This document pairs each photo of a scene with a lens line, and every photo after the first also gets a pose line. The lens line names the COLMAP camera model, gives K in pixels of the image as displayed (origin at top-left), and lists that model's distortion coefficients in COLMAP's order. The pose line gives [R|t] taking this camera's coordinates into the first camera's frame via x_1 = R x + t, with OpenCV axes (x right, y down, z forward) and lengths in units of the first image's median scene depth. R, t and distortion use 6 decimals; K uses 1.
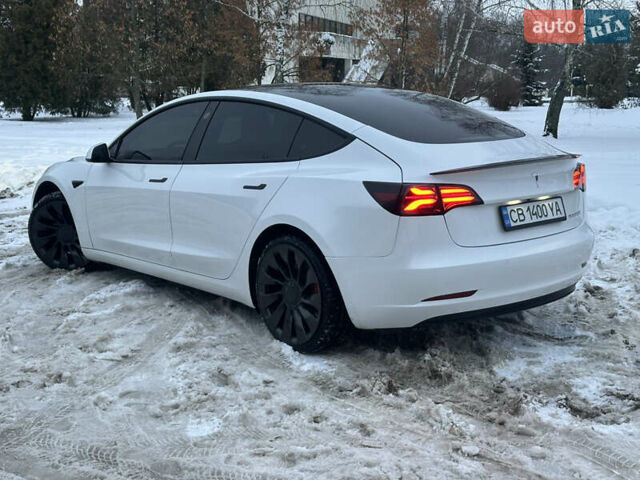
lens RADIAL K [[900.2, 0, 320.0], [0, 900.2, 240.0], [0, 0, 1]] dist [0.130566, -0.122830]
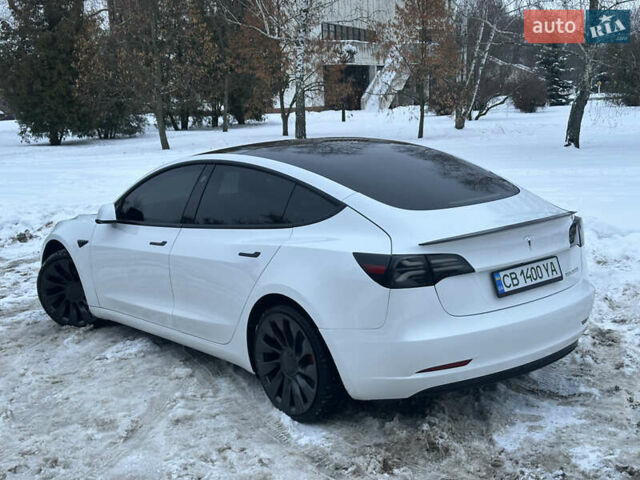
lens RADIAL K [[900.2, 0, 320.0], [0, 900.2, 240.0], [0, 0, 1]] dist [0.130566, -0.122830]
pose [[0.998954, -0.036512, -0.027543, 0.036983], [0.036012, 0.999181, -0.018440, -0.058527], [0.028194, 0.017429, 0.999451, 0.002331]]
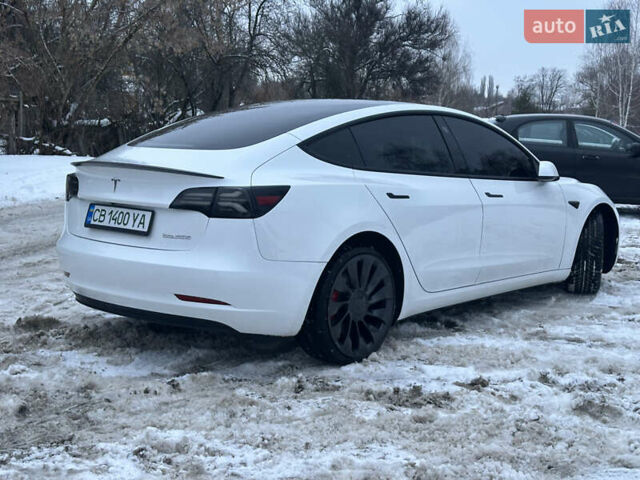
lens RADIAL K [[900.2, 0, 320.0], [0, 900.2, 240.0], [0, 0, 1]] dist [0.130566, -0.122830]
pose [[0.129207, 0.135899, -0.982261, 1.245746], [-0.205945, 0.972643, 0.107478, -0.159839], [0.969996, 0.188405, 0.153660, 1.059014]]
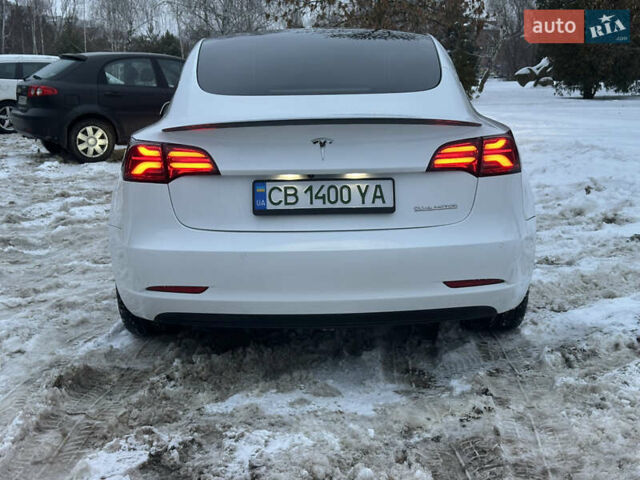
lens RADIAL K [[900.2, 0, 320.0], [0, 900.2, 240.0], [0, 0, 1]] dist [0.130566, -0.122830]
pose [[0.771351, 0.116153, -0.625721, 0.681324], [-0.113181, 0.992567, 0.044729, -0.026872], [0.626265, 0.036318, 0.778764, 0.437291]]
